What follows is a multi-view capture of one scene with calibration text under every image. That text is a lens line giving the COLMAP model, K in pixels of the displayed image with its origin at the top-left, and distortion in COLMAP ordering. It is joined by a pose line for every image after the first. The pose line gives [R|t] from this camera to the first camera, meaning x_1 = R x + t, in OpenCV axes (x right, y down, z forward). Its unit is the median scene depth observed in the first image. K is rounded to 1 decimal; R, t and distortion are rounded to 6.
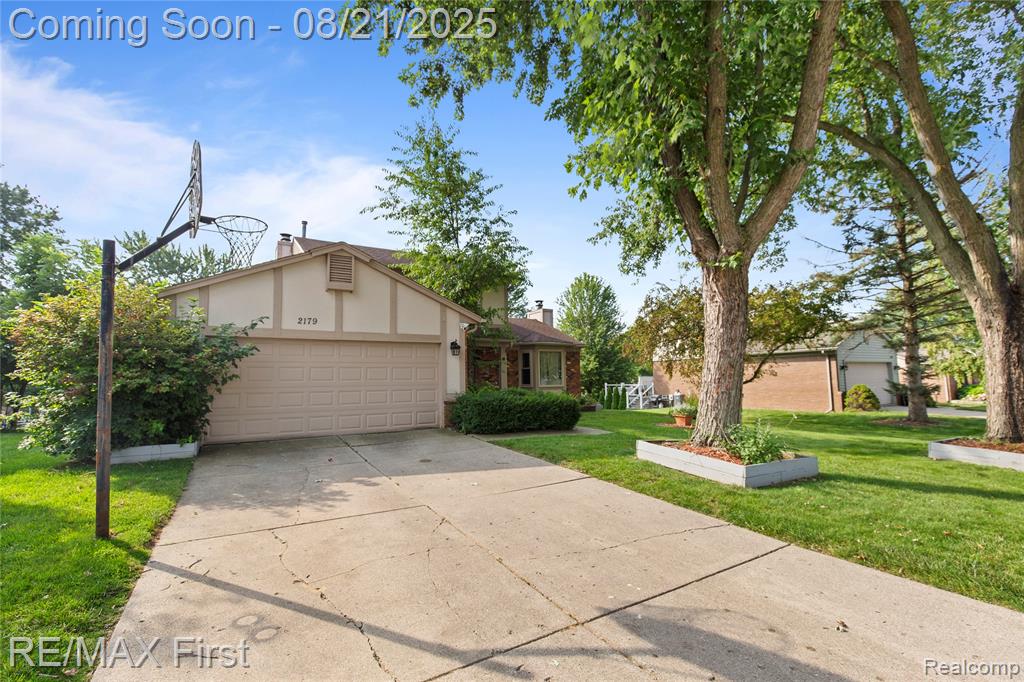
lens RADIAL K [[462.0, 0, 505.5], [0, 462.0, 345.0], [0, 0, 1]] dist [0.009178, -0.002114]
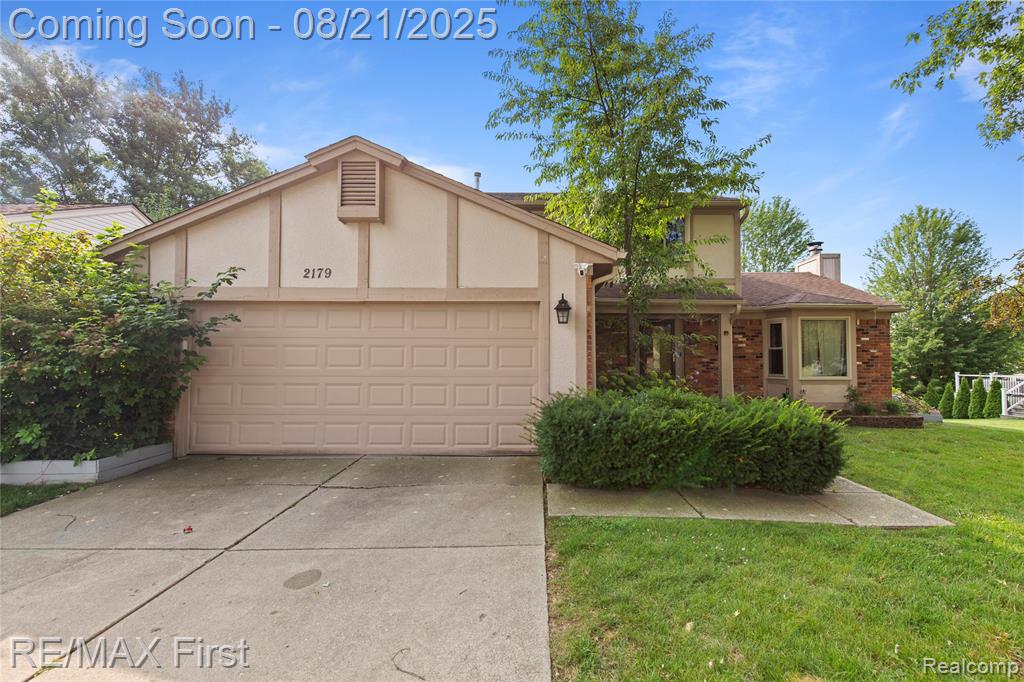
lens RADIAL K [[462.0, 0, 542.0], [0, 462.0, 344.0], [0, 0, 1]] dist [0.009178, -0.002114]
pose [[0.864796, -0.003795, -0.502110, 0.102420], [0.024221, 0.999123, 0.034165, 0.020199], [0.501540, -0.041707, 0.864129, 0.382613]]
